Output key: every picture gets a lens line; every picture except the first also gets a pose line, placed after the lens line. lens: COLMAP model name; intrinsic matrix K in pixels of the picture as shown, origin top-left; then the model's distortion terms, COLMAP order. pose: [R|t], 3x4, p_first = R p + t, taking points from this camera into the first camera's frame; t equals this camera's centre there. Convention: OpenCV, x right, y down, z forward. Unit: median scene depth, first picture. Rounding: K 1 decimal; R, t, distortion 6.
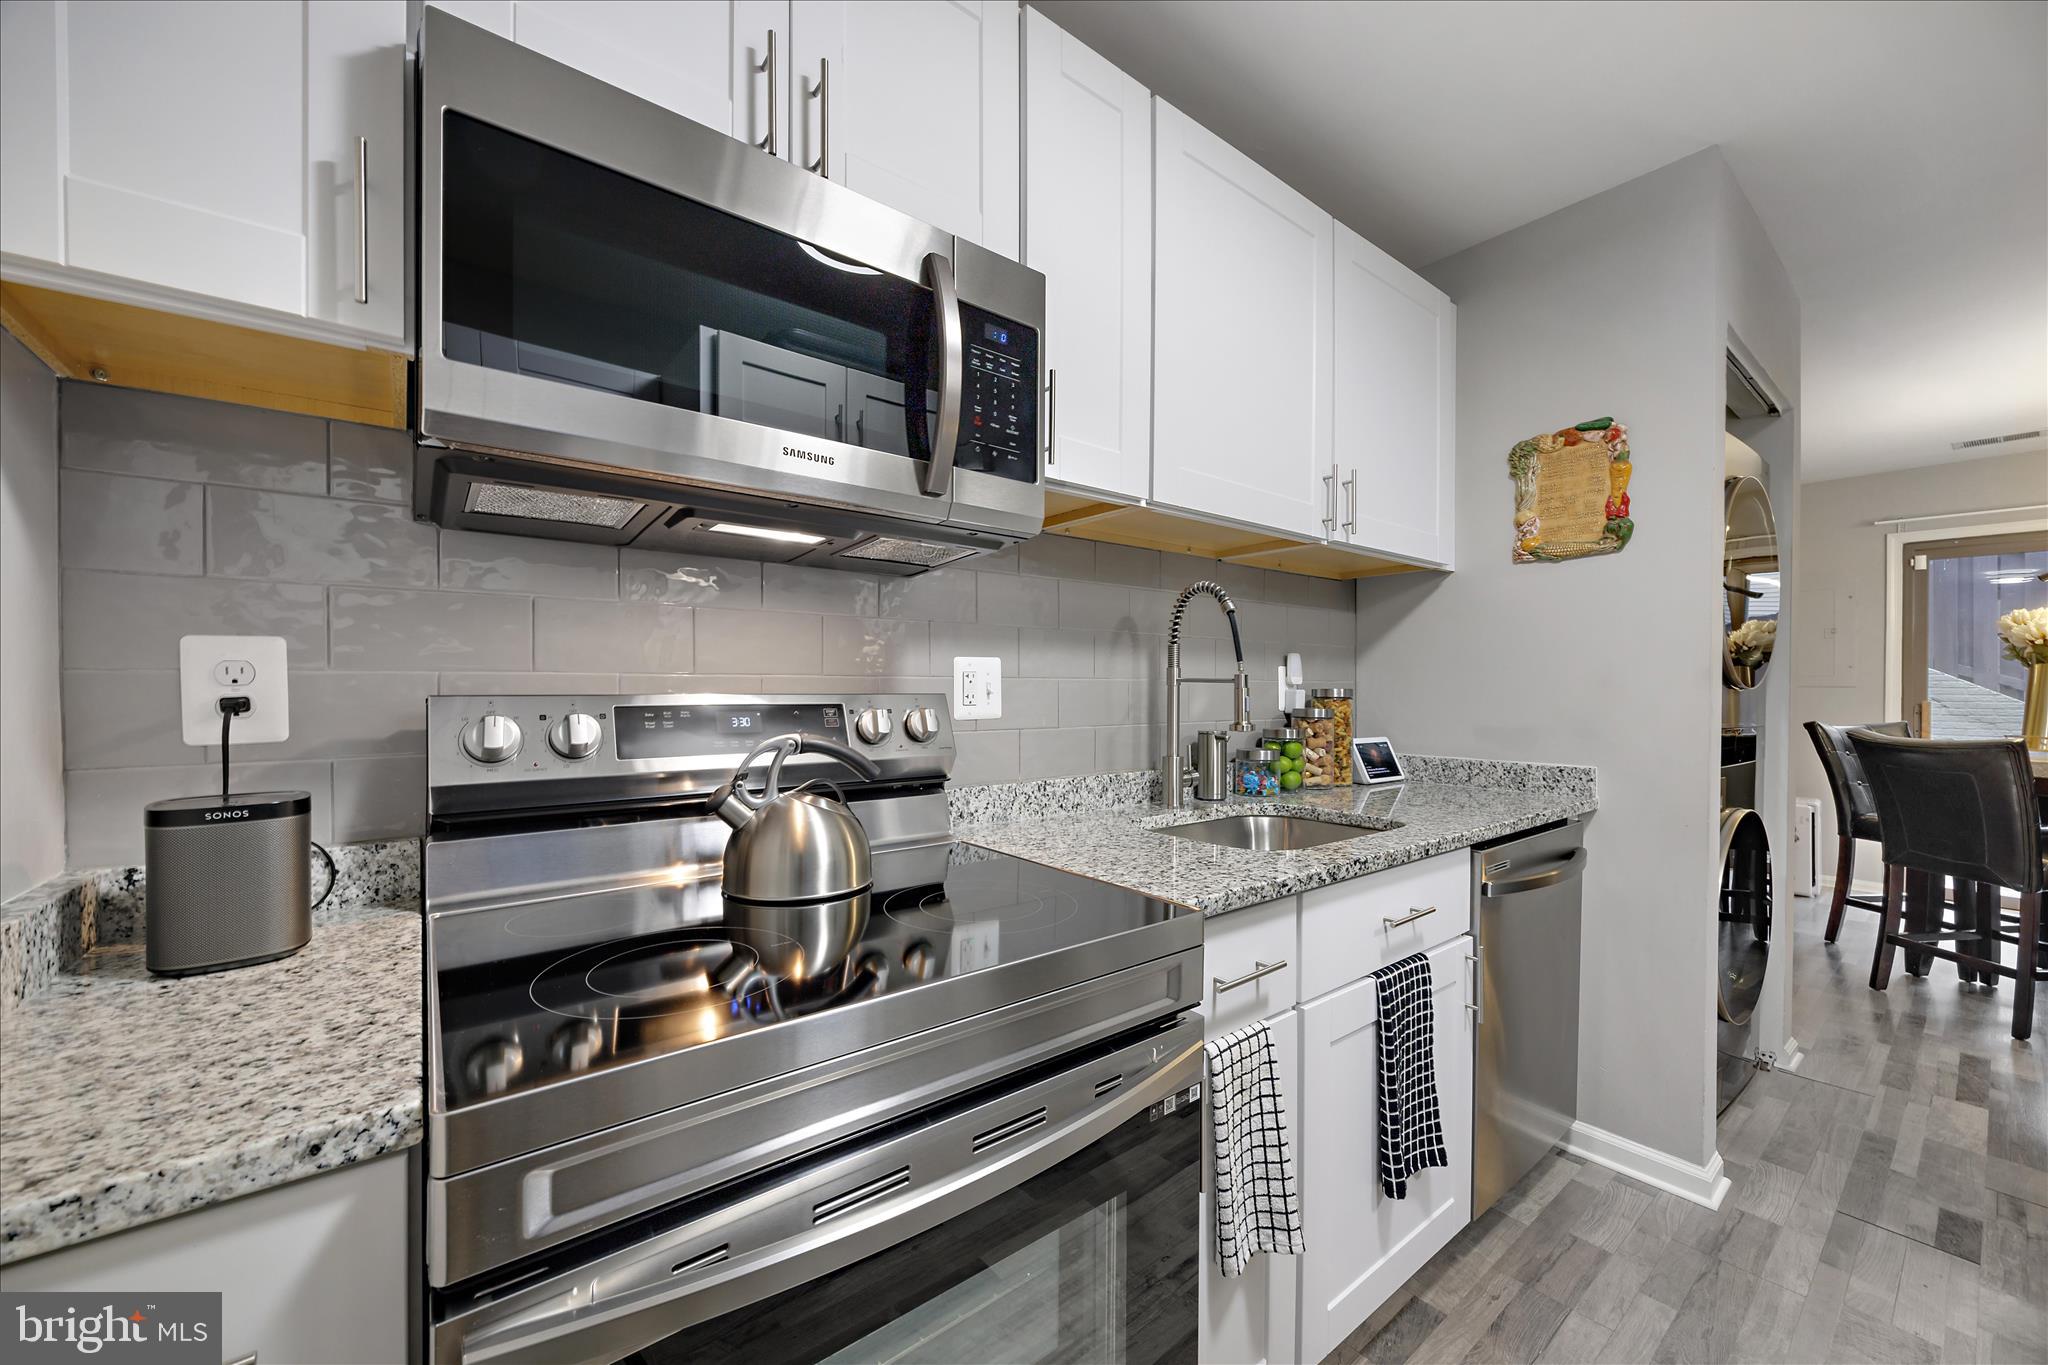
lens RADIAL K [[771.9, 0, 1015.4], [0, 771.9, 691.0], [0, 0, 1]] dist [-0.004962, 0.000053]
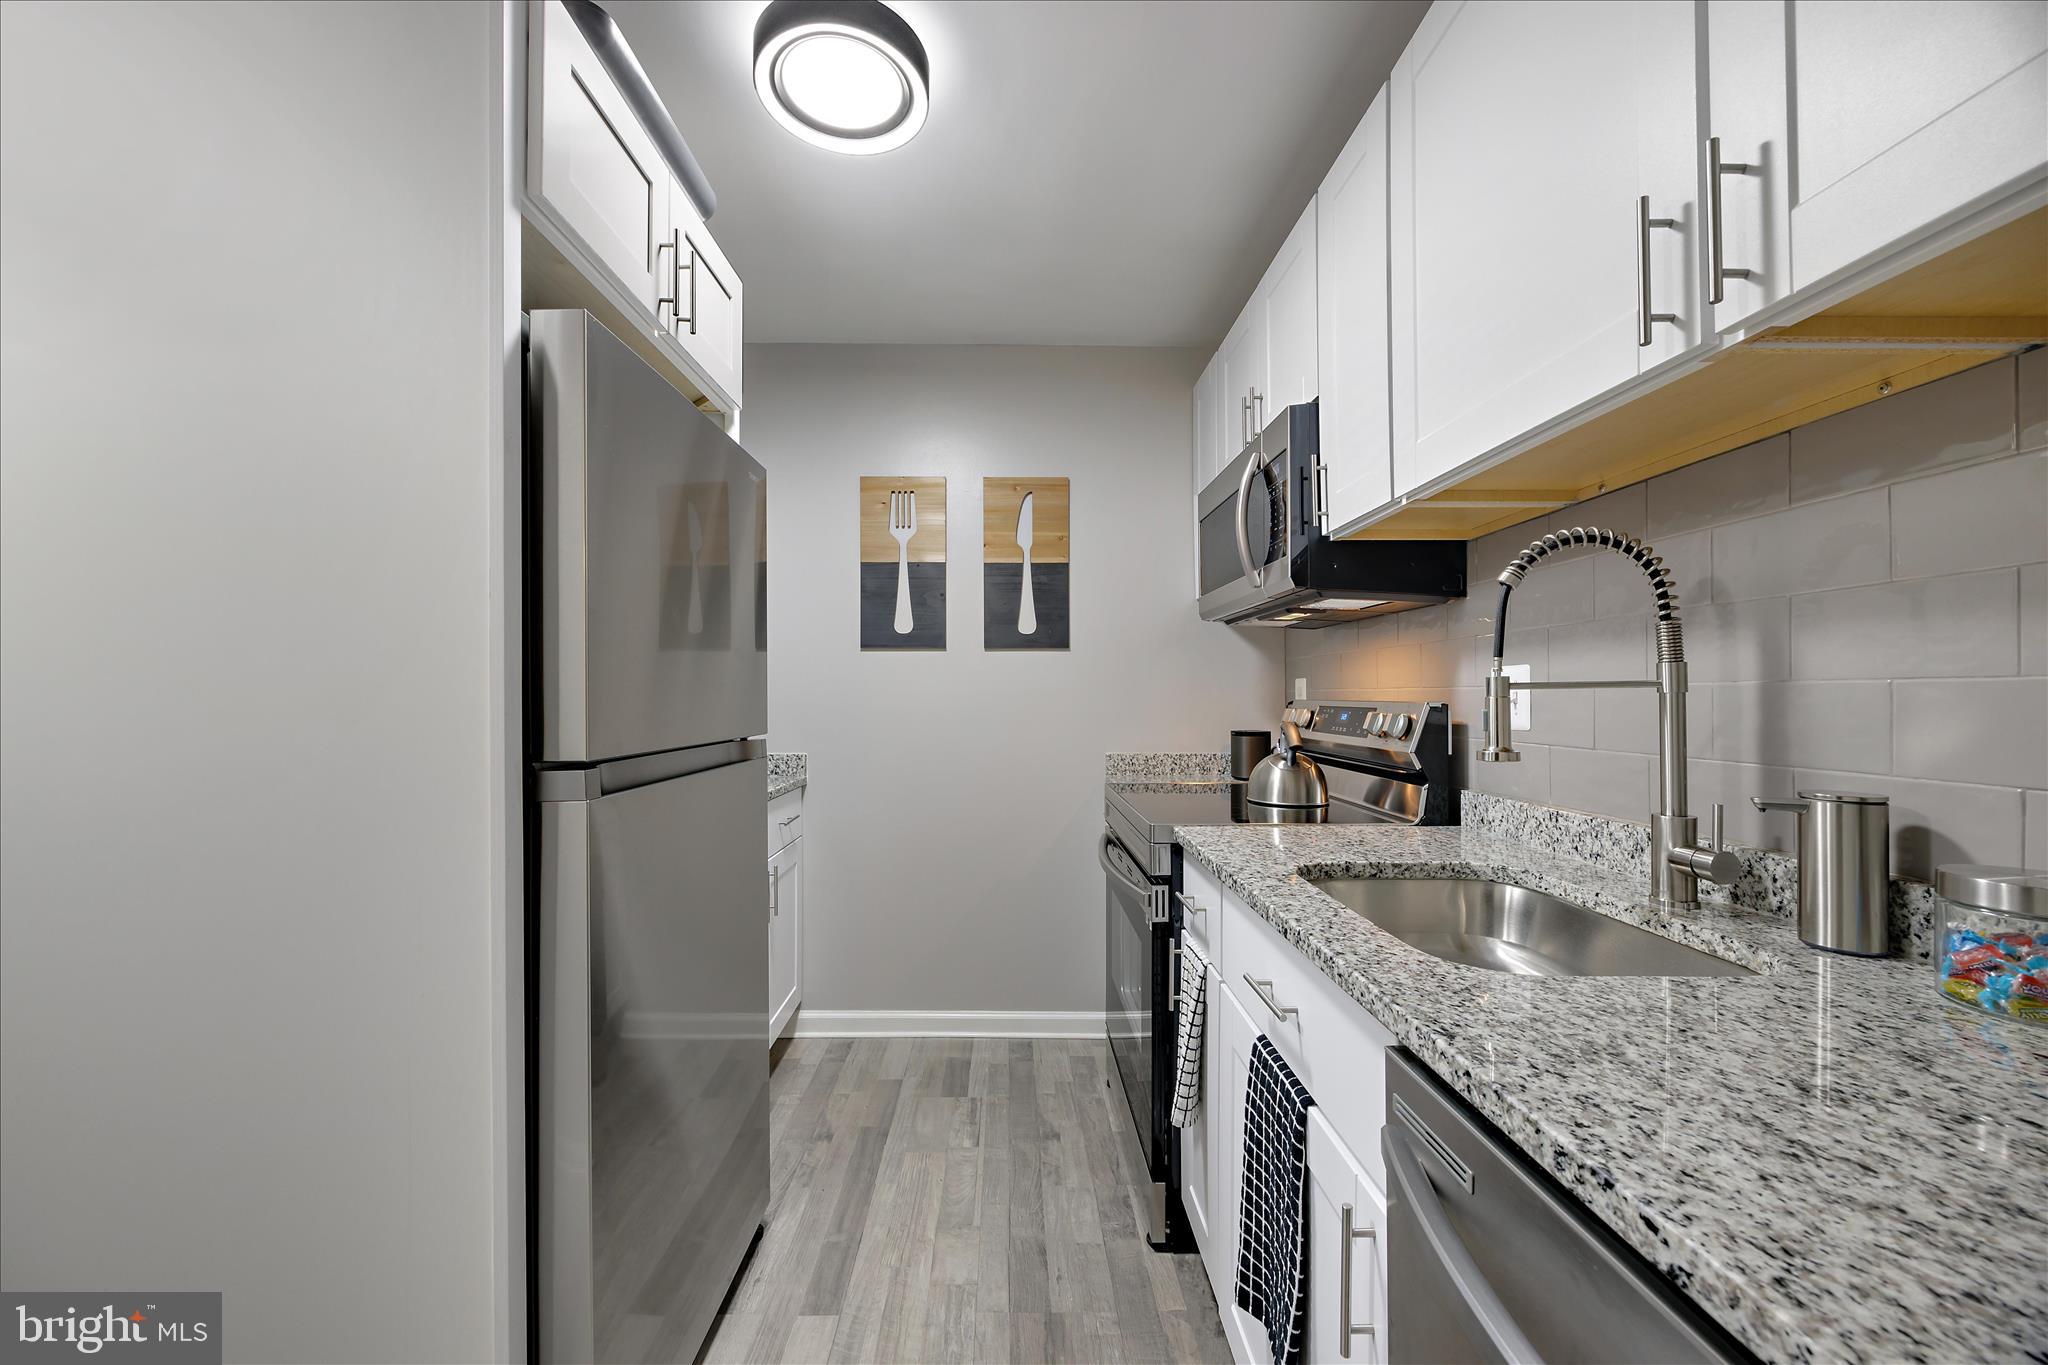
lens RADIAL K [[771.9, 0, 1013.3], [0, 771.9, 691.9], [0, 0, 1]] dist [-0.004962, 0.000053]
pose [[-0.602543, -0.007273, -0.798053, 0.970430], [-0.005865, 0.999972, -0.004685, -0.002233], [0.798065, 0.001858, -0.602569, 0.958249]]
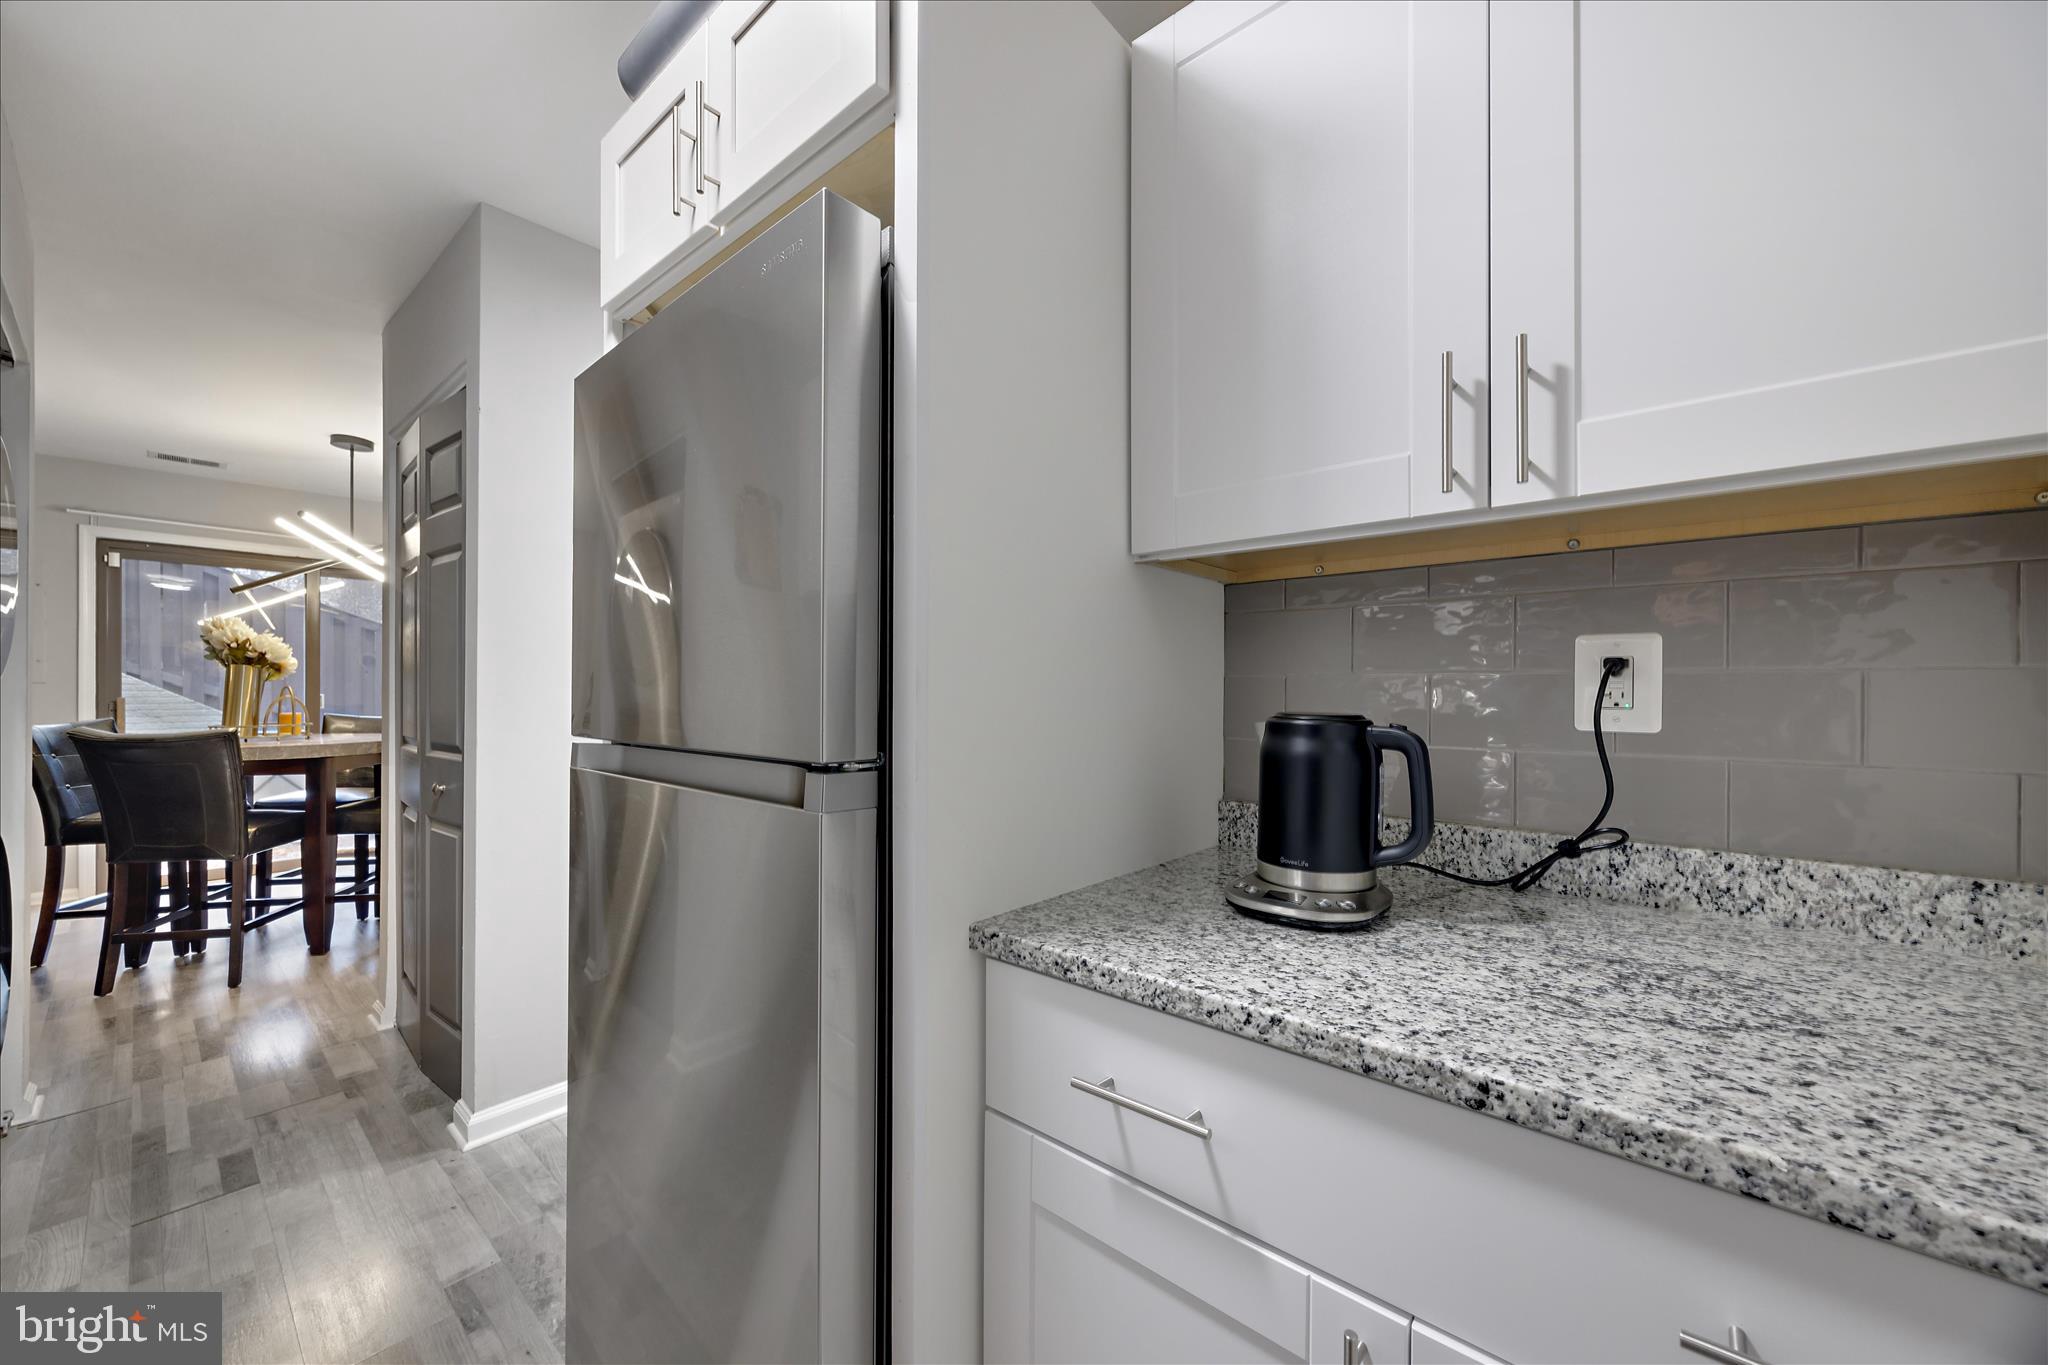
lens RADIAL K [[771.9, 0, 1015.7], [0, 771.9, 687.5], [0, 0, 1]] dist [-0.004962, 0.000053]
pose [[-0.194299, -0.002726, 0.980939, -0.085997], [0.003736, 0.999987, 0.003518, 0.001899], [-0.980935, 0.004348, -0.194286, 0.091185]]
